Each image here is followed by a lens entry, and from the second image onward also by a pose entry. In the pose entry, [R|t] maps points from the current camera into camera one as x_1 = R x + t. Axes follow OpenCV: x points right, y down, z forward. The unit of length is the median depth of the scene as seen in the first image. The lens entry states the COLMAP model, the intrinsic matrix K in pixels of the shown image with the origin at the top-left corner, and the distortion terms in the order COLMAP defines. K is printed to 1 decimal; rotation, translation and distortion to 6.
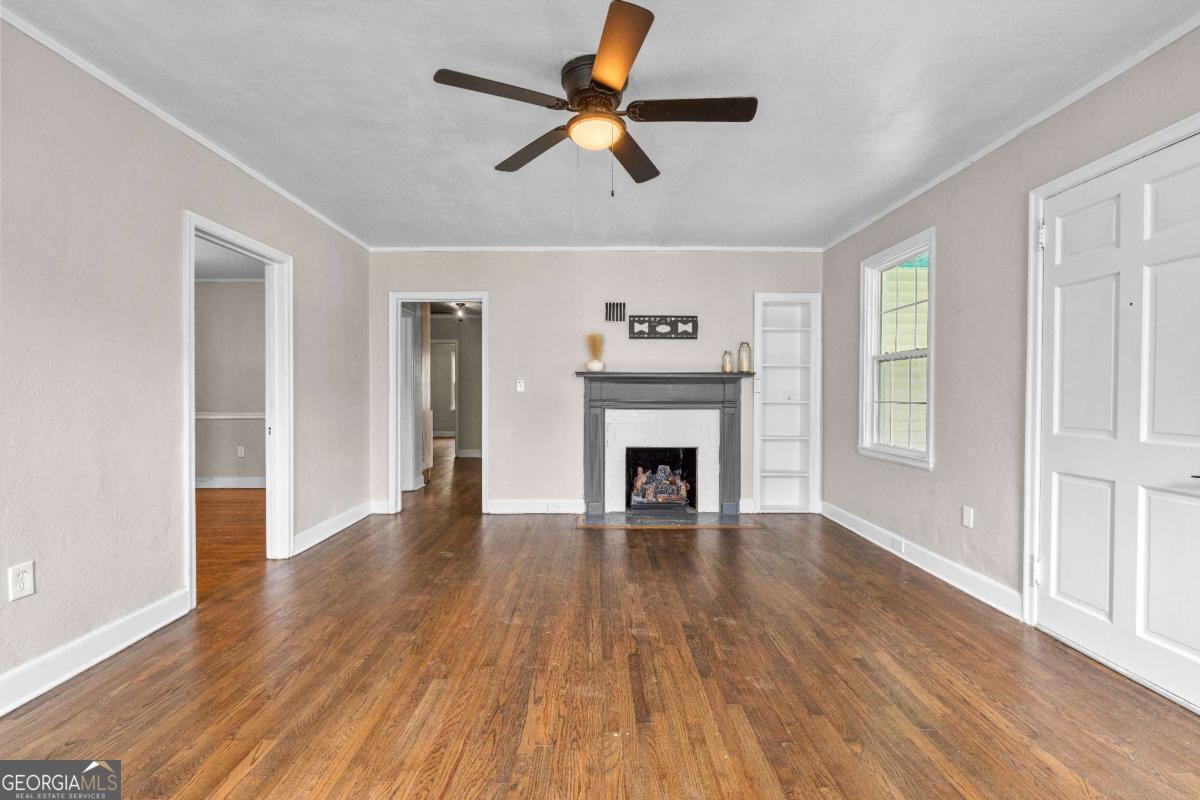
lens RADIAL K [[523.8, 0, 597.8], [0, 523.8, 396.0], [0, 0, 1]] dist [-0.006050, 0.001393]
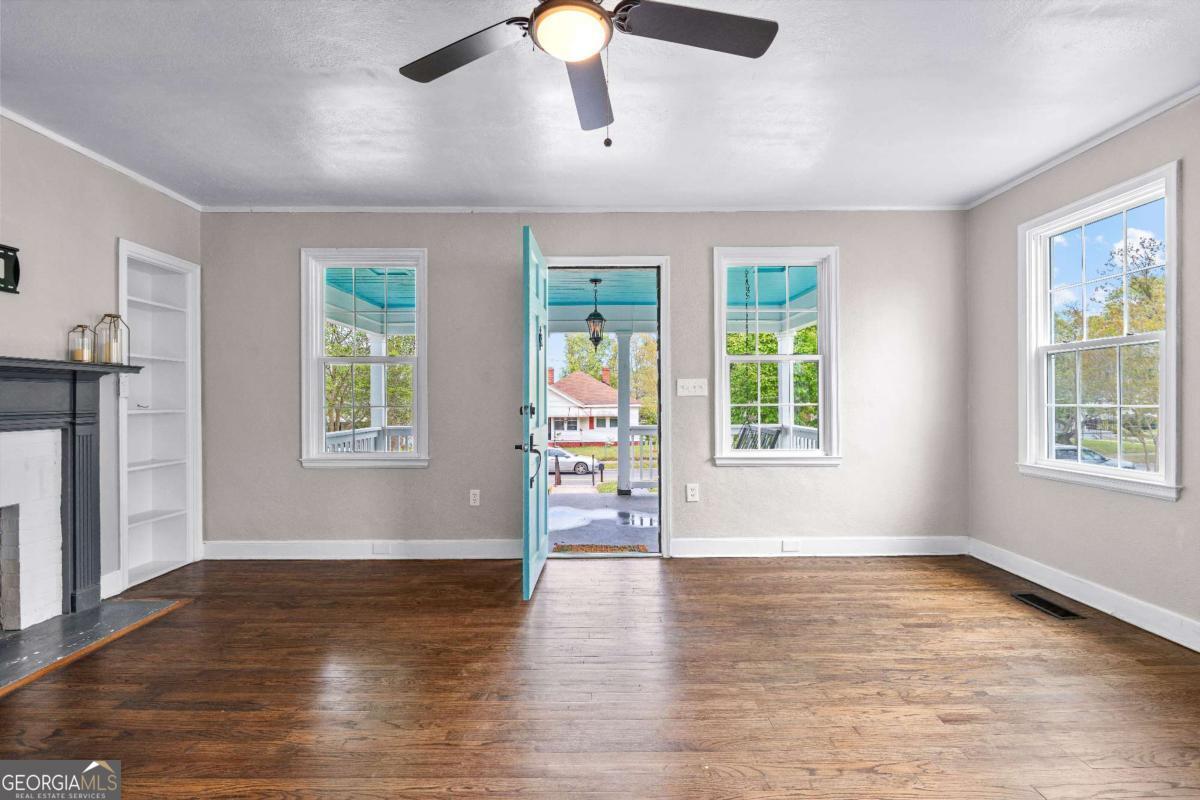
lens RADIAL K [[523.8, 0, 595.5], [0, 523.8, 398.1], [0, 0, 1]] dist [-0.006050, 0.001393]
pose [[0.000003, -0.001362, 0.999999, -0.531475], [0.011191, 0.999936, 0.001362, -0.001989], [-0.999937, 0.011191, 0.000018, 0.716398]]
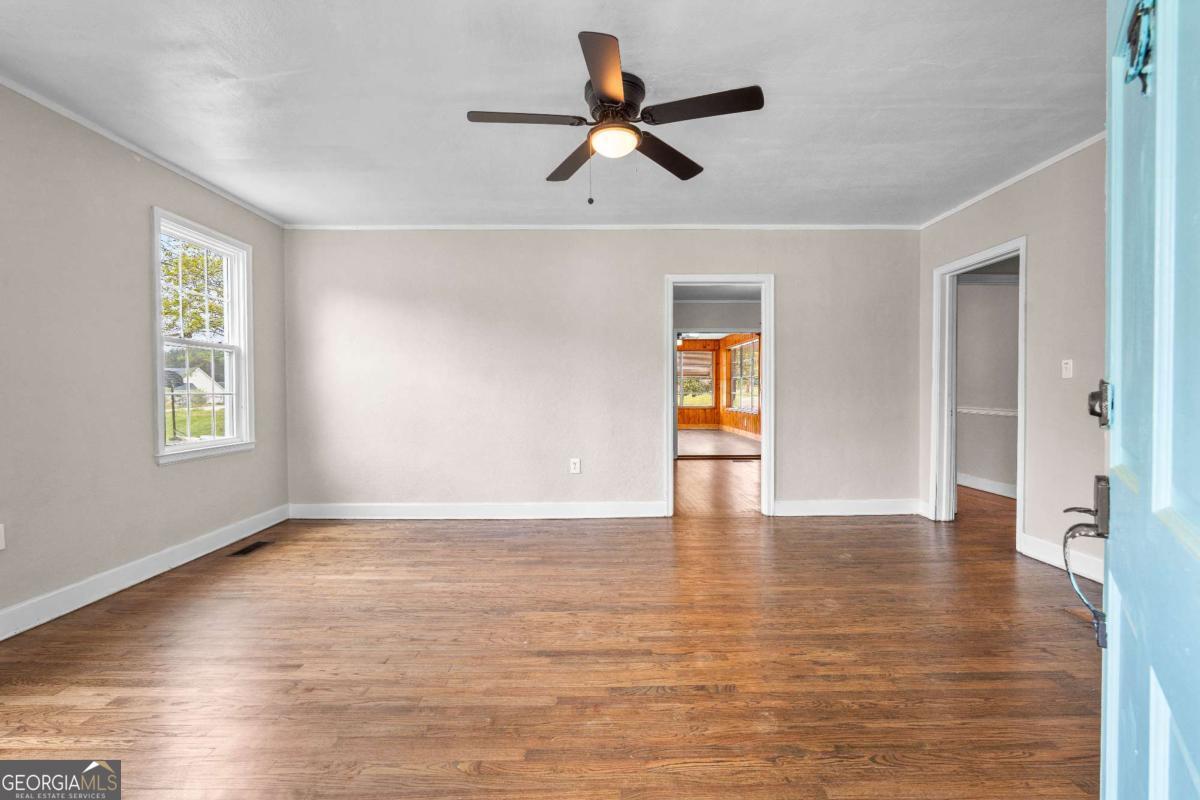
lens RADIAL K [[523.8, 0, 593.4], [0, 523.8, 397.7], [0, 0, 1]] dist [-0.006050, 0.001393]
pose [[0.002205, 0.013560, -0.999906, 0.802768], [-0.002207, 0.999906, 0.013555, 0.012243], [0.999995, 0.002177, 0.002235, 0.702525]]
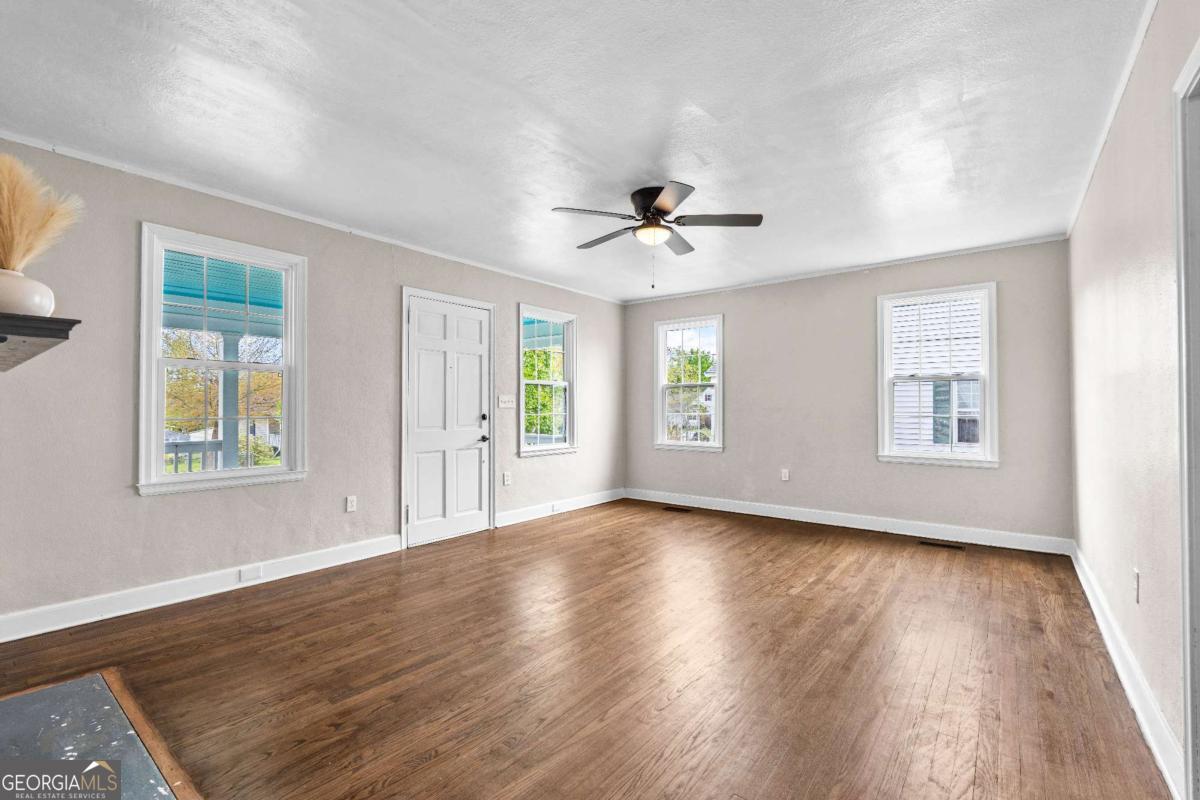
lens RADIAL K [[523.8, 0, 598.9], [0, 523.8, 399.6], [0, 0, 1]] dist [-0.006050, 0.001393]
pose [[-0.789071, 0.008829, 0.614239, -0.580560], [0.002192, 0.999931, -0.011557, -0.010786], [-0.614299, -0.007773, -0.789035, 1.658099]]
